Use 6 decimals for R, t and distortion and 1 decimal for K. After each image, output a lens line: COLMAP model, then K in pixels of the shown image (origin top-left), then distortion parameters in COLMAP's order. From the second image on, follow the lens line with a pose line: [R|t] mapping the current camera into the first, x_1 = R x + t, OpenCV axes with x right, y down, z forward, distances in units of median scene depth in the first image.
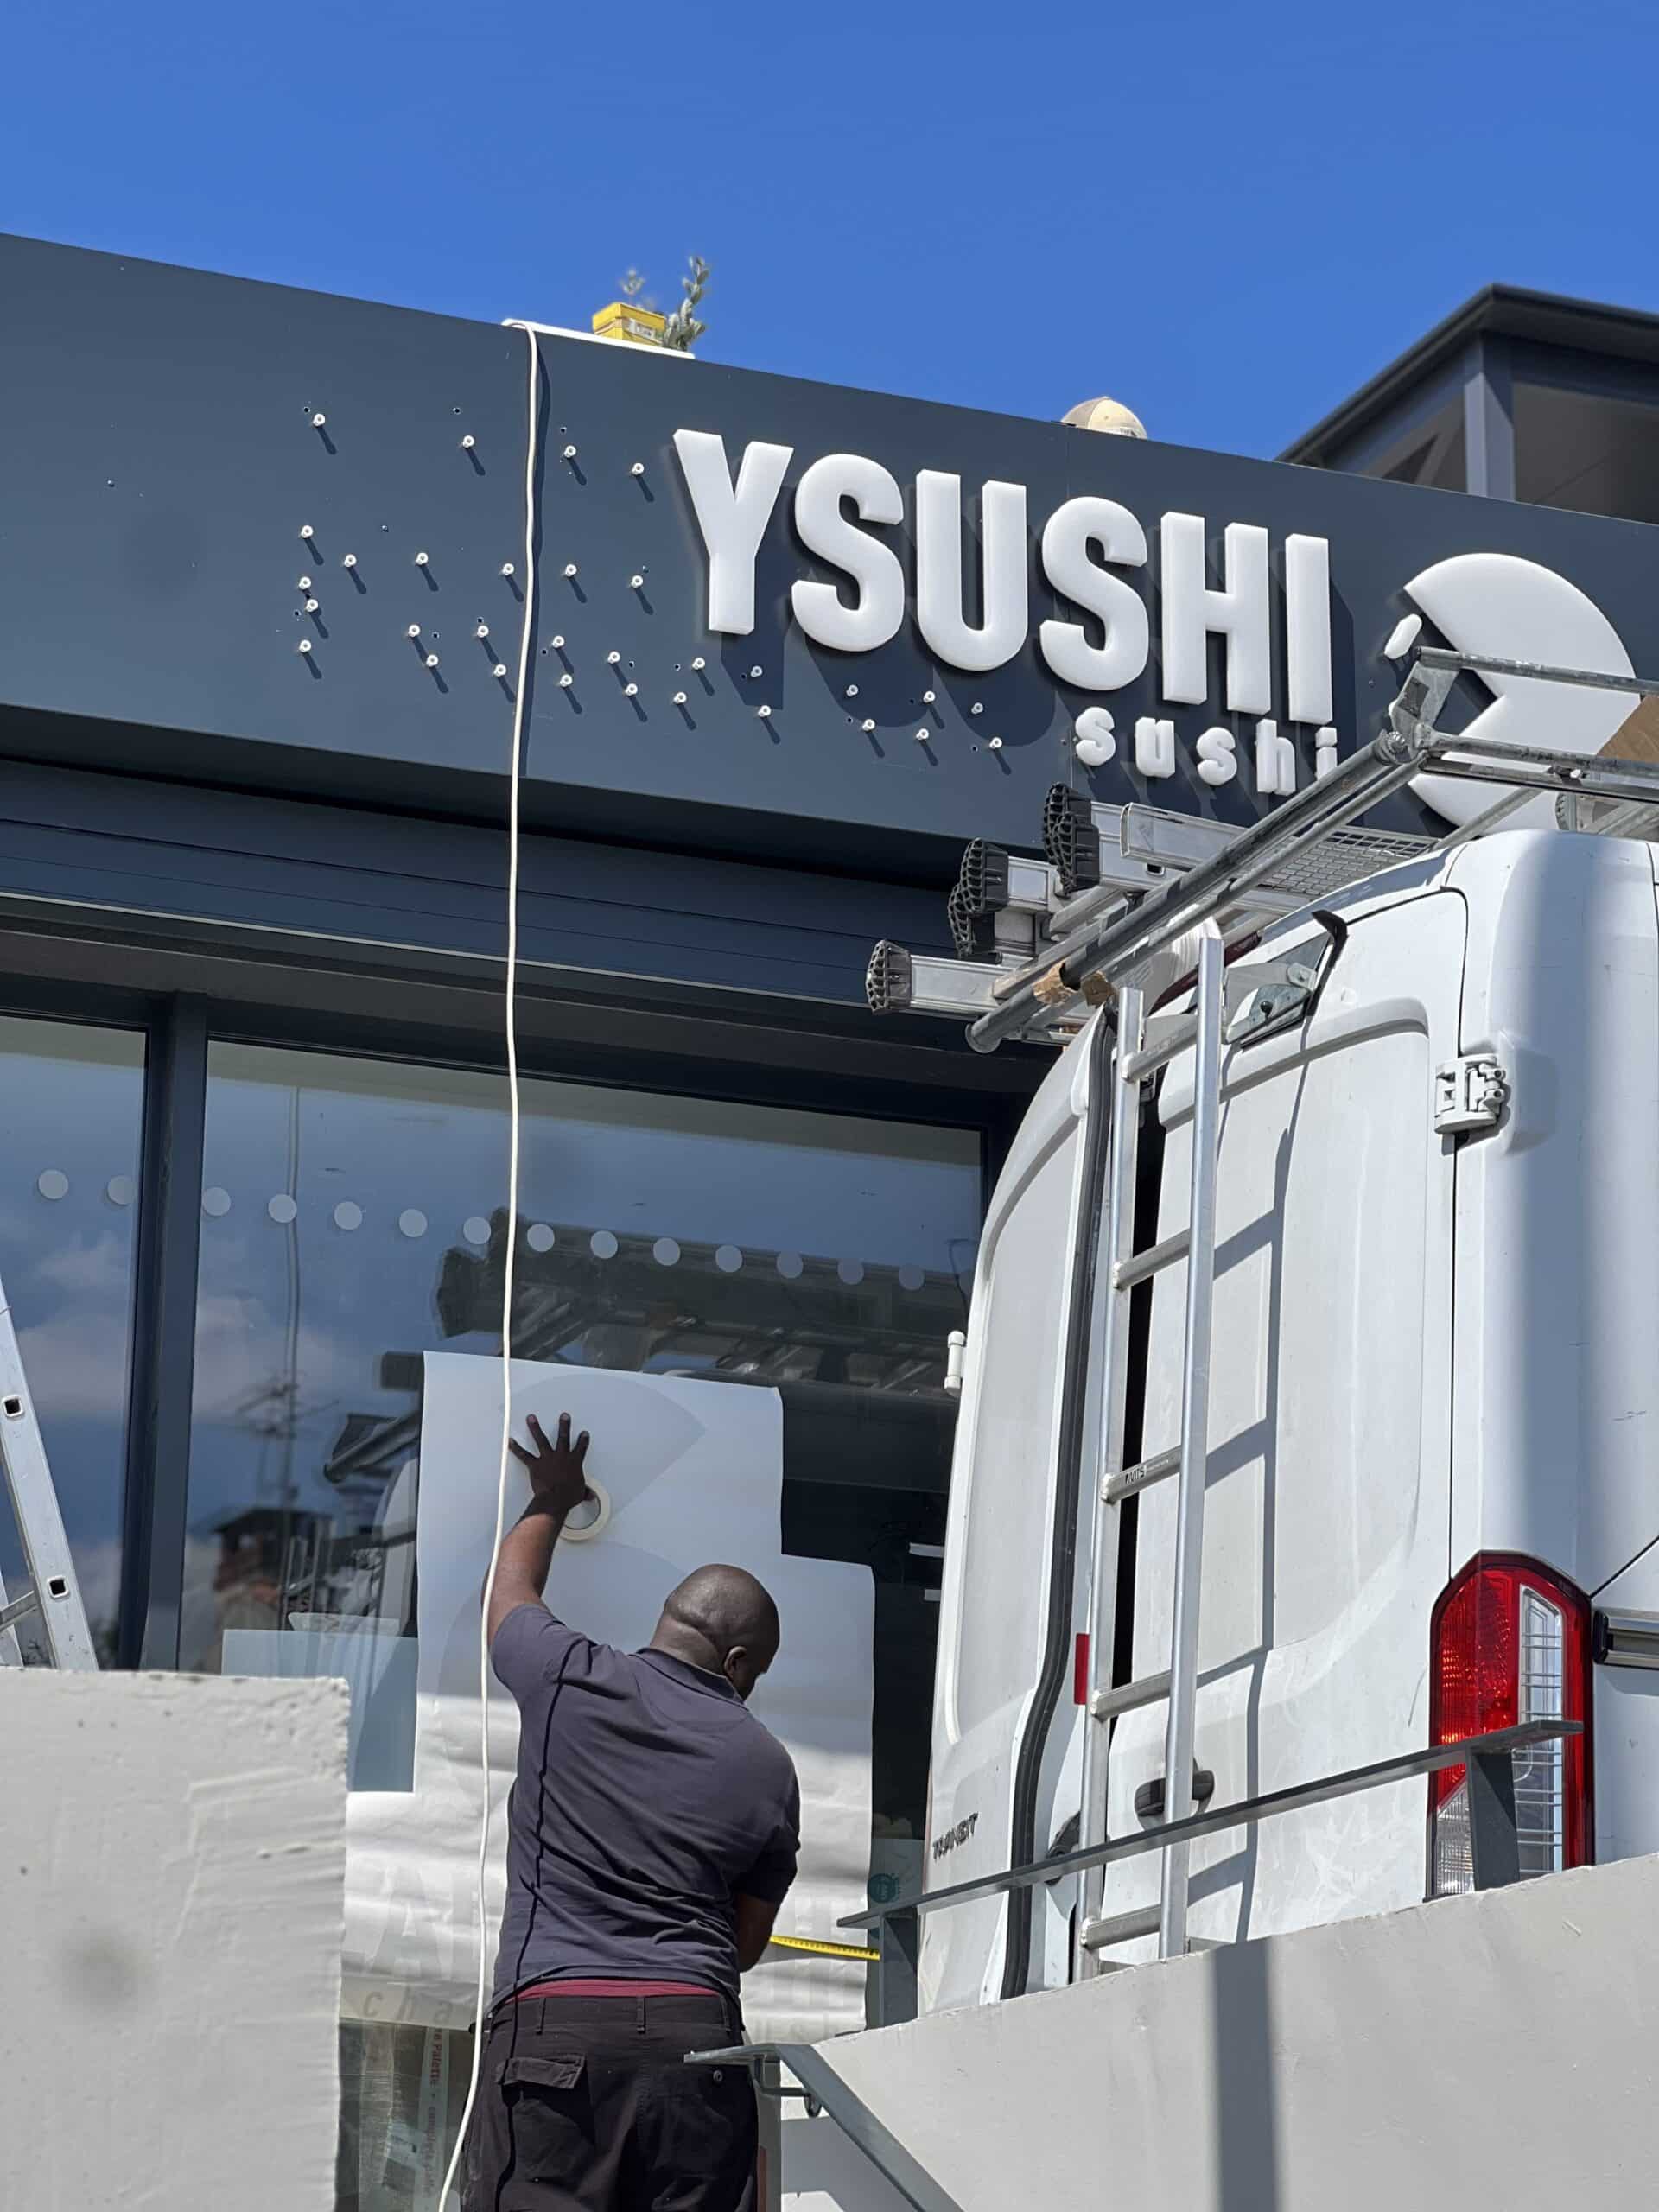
lens RADIAL K [[4916.3, 0, 830.1], [0, 4916.3, 1107.4], [0, 0, 1]] dist [-0.091752, 0.000000]
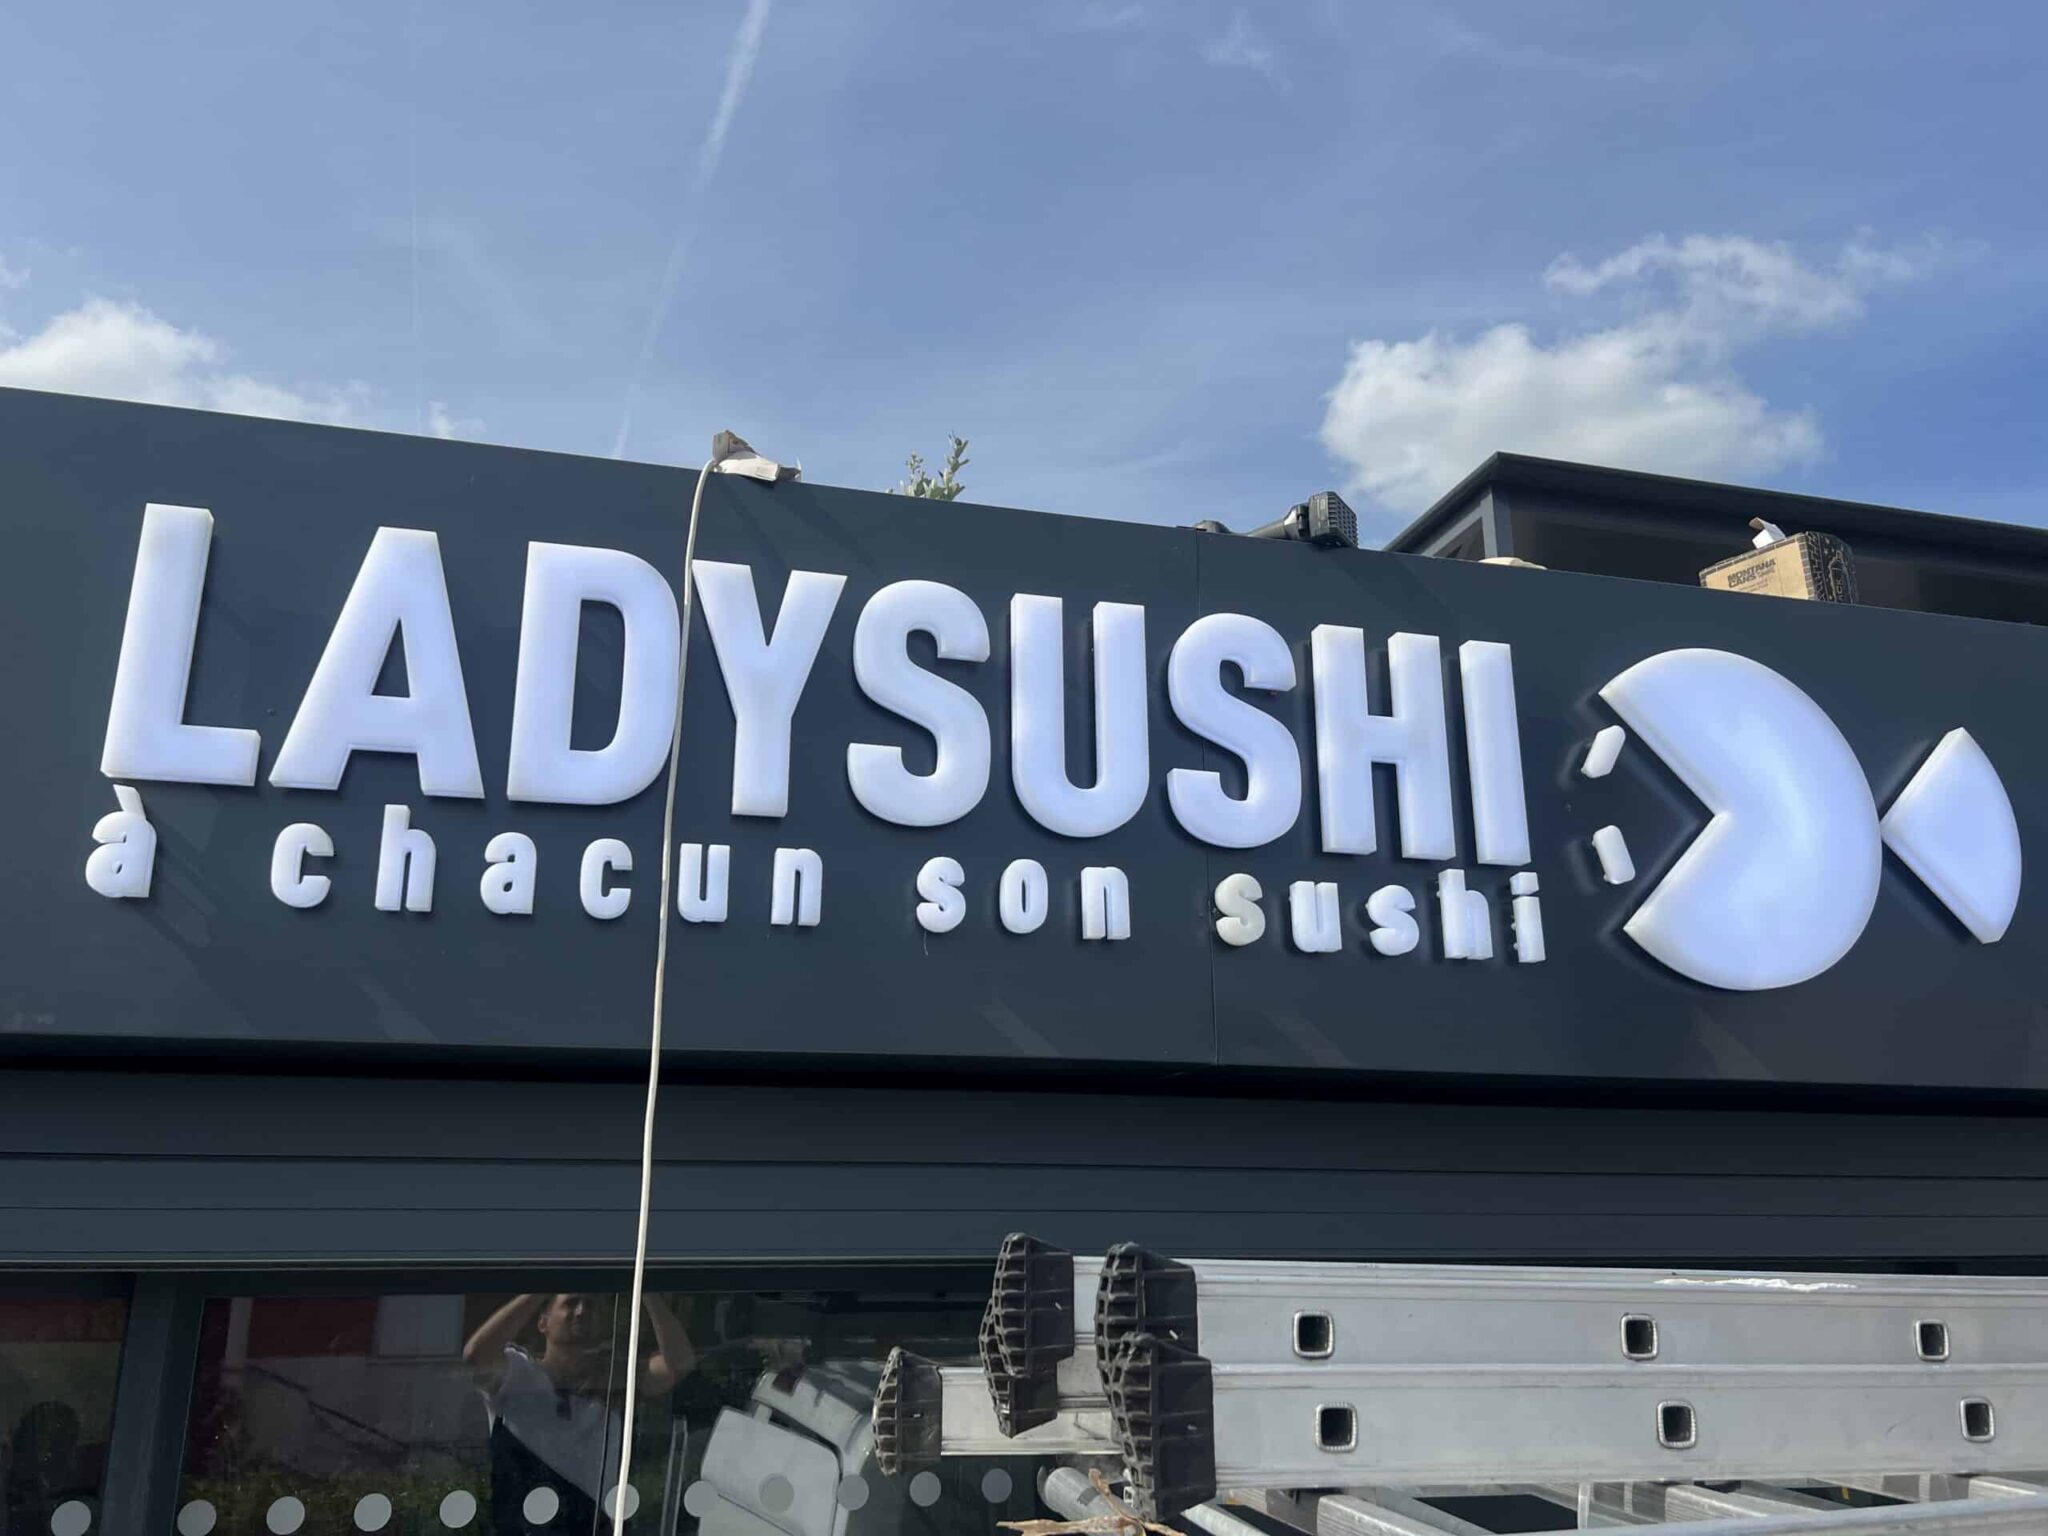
lens RADIAL K [[1550.7, 0, 1017.8], [0, 1550.7, 762.9], [0, 0, 1]] dist [0.042618, -0.004458]
pose [[0.991686, -0.043149, -0.121232, 0.049241], [0.041649, 0.999021, -0.014882, -0.096663], [0.121756, 0.009709, 0.992513, 0.734657]]
